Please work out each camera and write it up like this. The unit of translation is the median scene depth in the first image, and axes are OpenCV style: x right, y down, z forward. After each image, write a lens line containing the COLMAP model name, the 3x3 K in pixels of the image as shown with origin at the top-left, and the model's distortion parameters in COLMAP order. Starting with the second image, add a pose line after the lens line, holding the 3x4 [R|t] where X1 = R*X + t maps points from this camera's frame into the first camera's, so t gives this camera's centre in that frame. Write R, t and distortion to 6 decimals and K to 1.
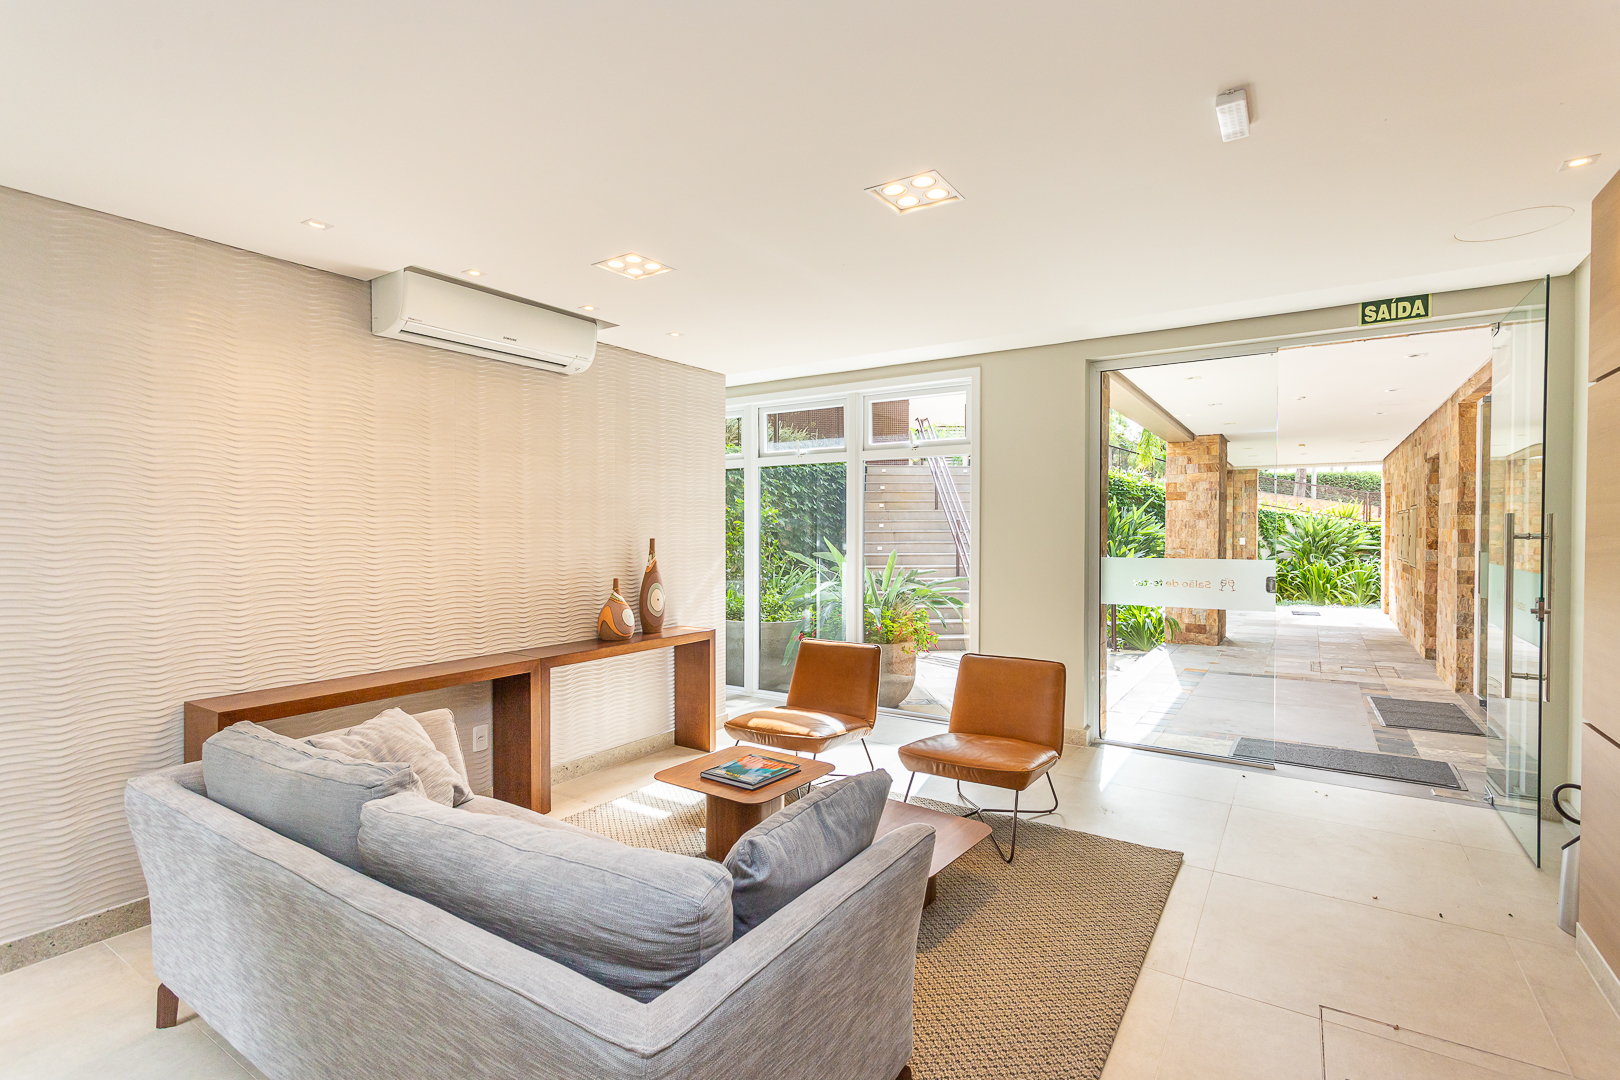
lens RADIAL K [[760.7, 0, 815.2], [0, 760.7, 536.0], [0, 0, 1]] dist [0.008063, -0.000598]
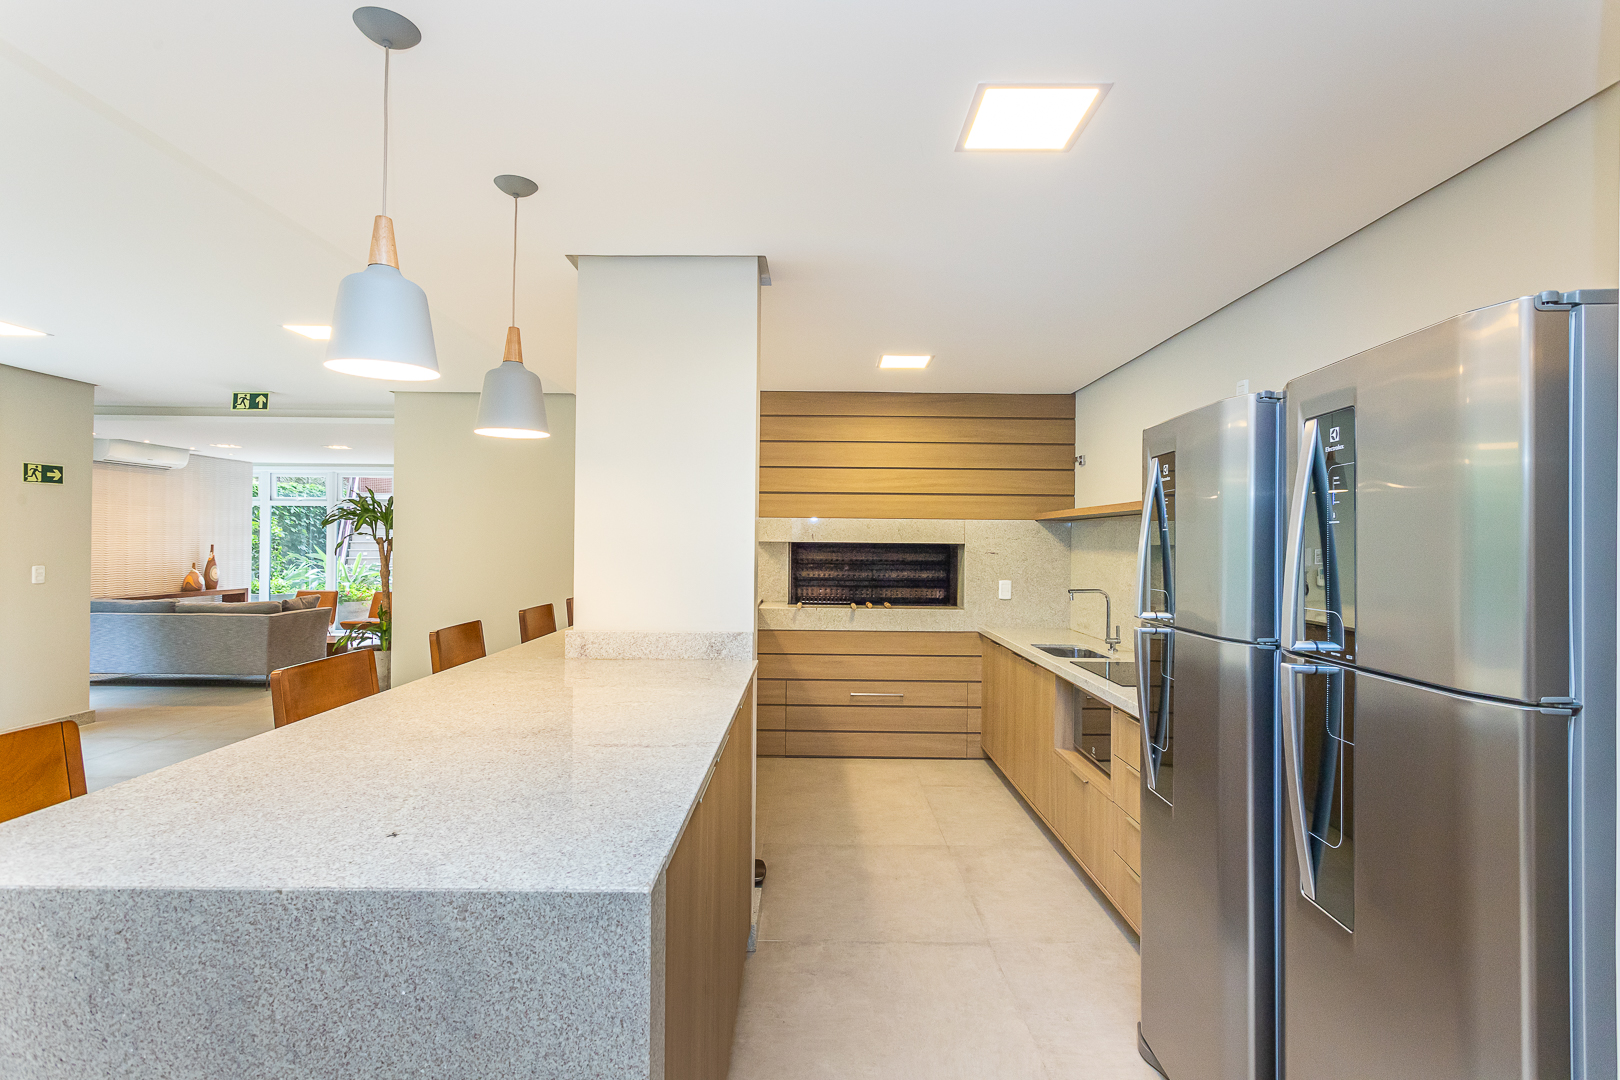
lens RADIAL K [[760.7, 0, 822.3], [0, 760.7, 531.8], [0, 0, 1]] dist [0.008063, -0.000598]
pose [[0.835298, 0.019071, 0.549466, 0.021055], [-0.008470, 0.999726, -0.021823, -0.000303], [-0.549732, 0.013575, 0.835231, -1.048575]]
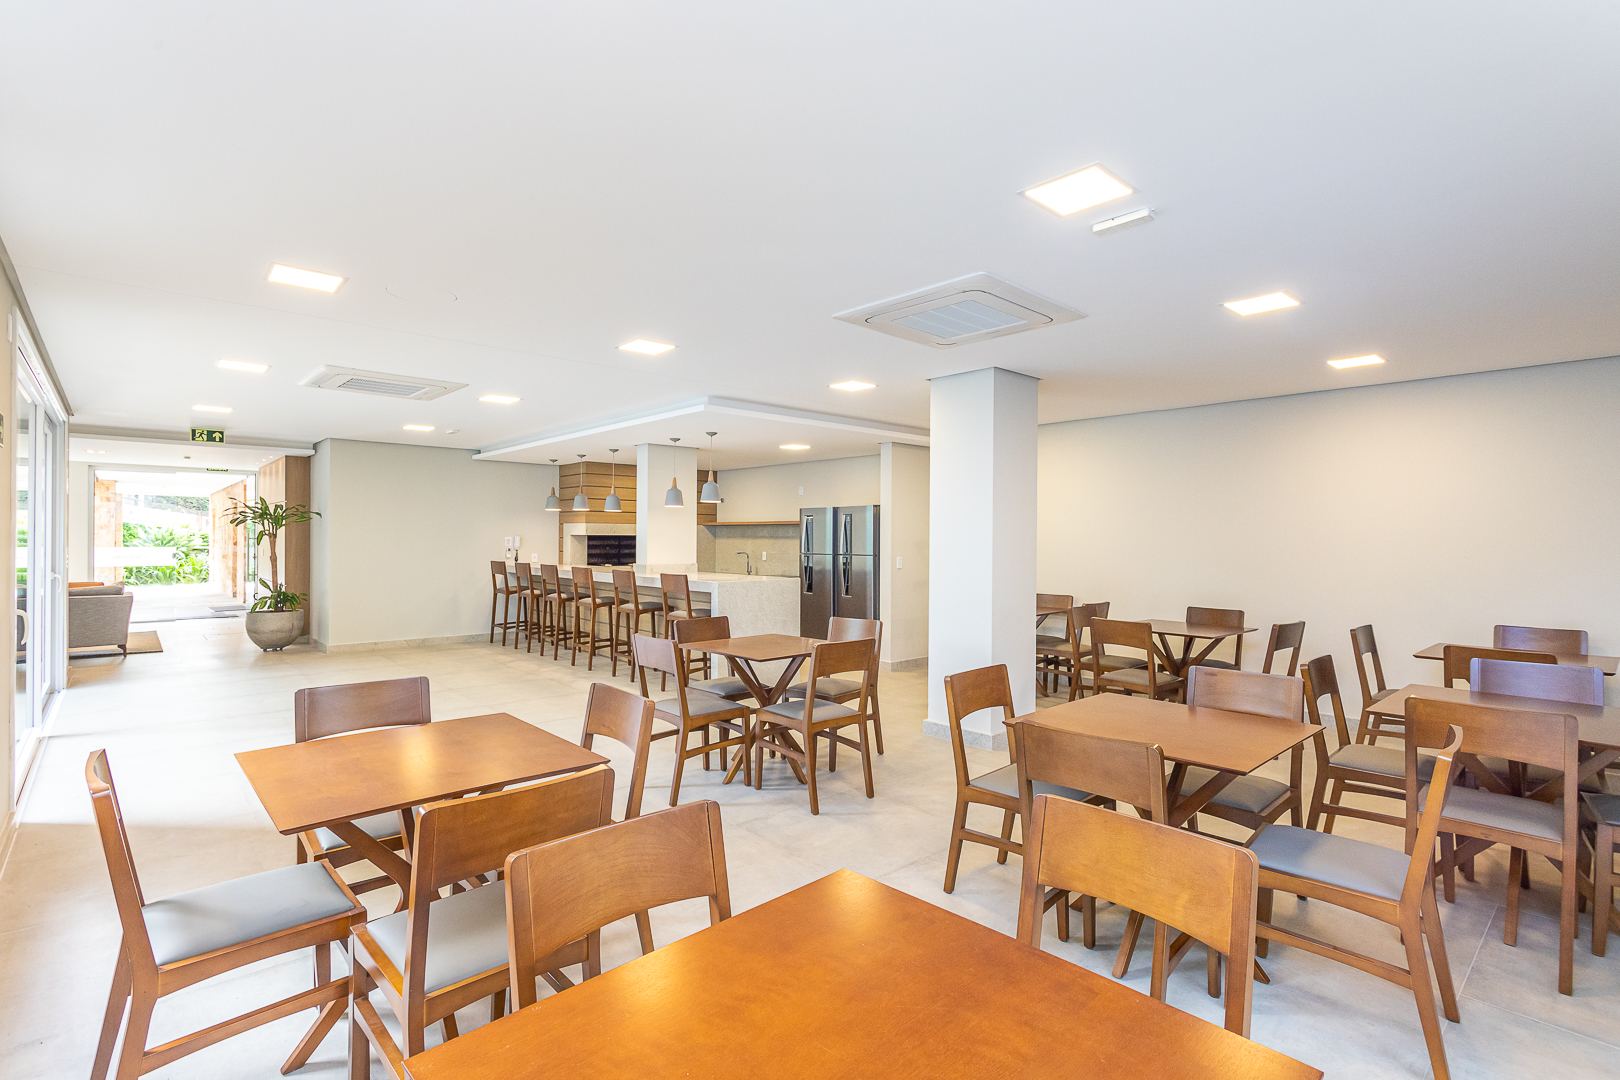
lens RADIAL K [[760.7, 0, 817.2], [0, 760.7, 534.2], [0, 0, 1]] dist [0.008063, -0.000598]
pose [[0.256446, 0.006425, 0.966537, -0.894670], [0.001787, 0.999973, -0.007121, 0.002724], [-0.966557, 0.003554, 0.256427, -1.191231]]
